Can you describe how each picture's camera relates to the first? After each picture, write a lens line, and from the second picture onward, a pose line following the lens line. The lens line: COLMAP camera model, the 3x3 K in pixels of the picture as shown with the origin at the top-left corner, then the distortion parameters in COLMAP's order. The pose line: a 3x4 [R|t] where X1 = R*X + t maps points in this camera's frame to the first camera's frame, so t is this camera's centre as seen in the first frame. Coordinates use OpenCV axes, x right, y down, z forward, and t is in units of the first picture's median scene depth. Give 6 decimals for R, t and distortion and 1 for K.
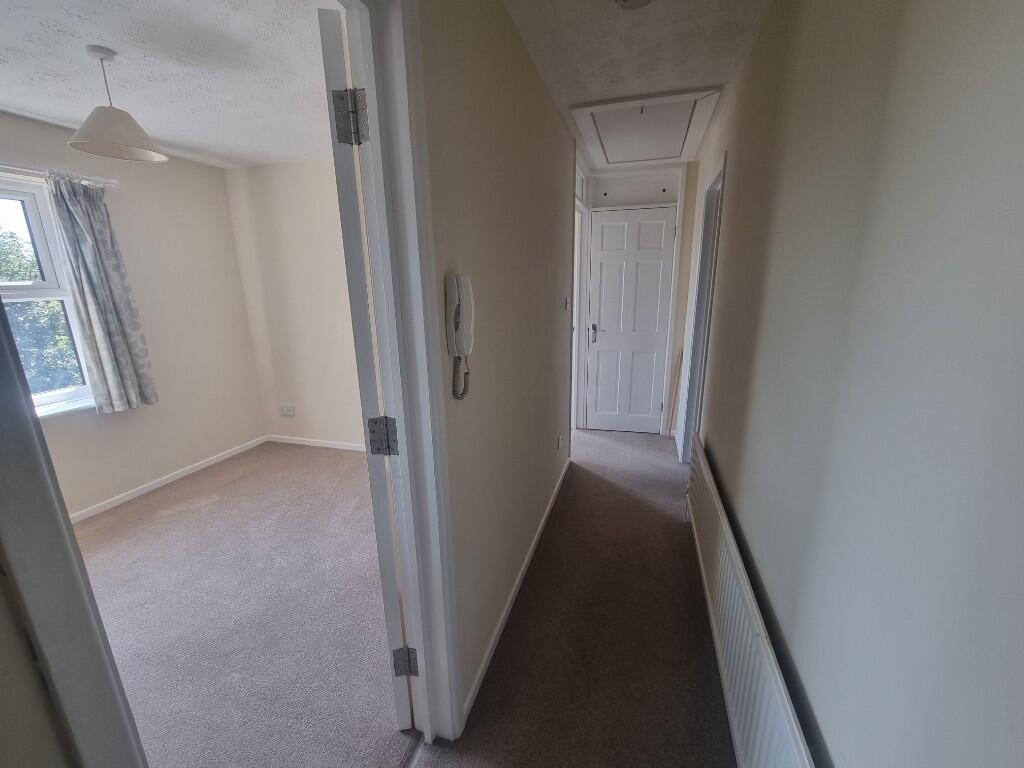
lens RADIAL K [[417.4, 0, 513.6], [0, 417.4, 387.3], [0, 0, 1]] dist [0.000255, -0.000396]
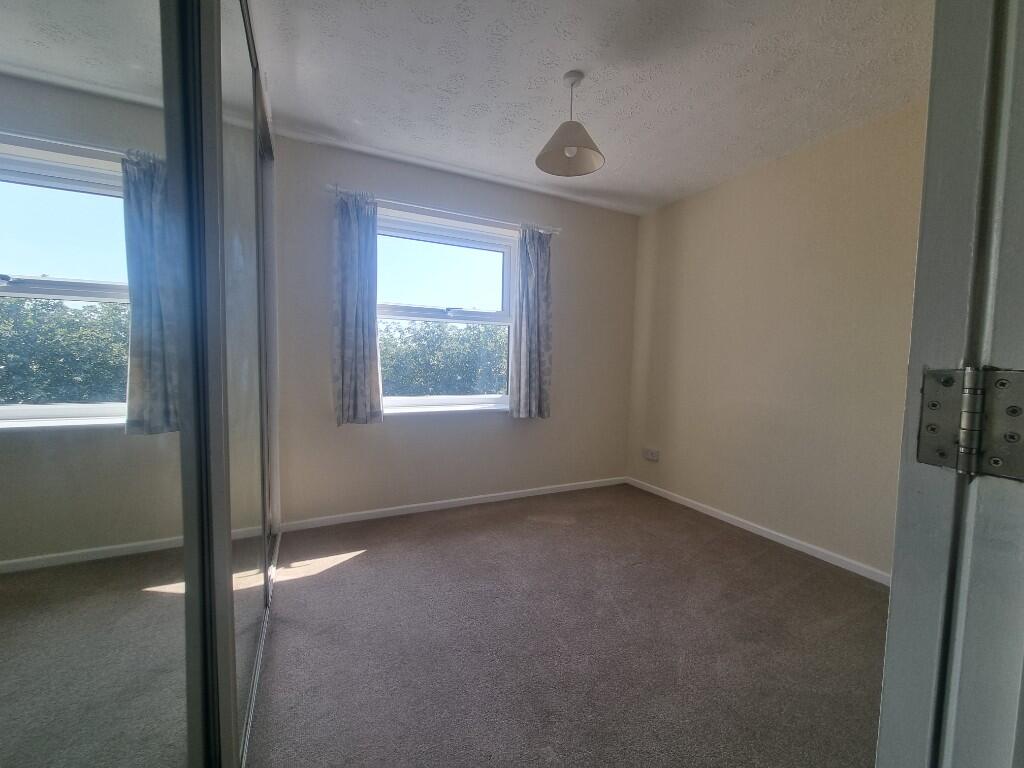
lens RADIAL K [[417.4, 0, 515.8], [0, 417.4, 381.9], [0, 0, 1]] dist [0.000255, -0.000396]
pose [[0.684946, 0.071477, -0.725079, -0.130299], [-0.211012, 0.971987, -0.103516, 0.084999], [0.697369, 0.223903, 0.680841, 0.182982]]
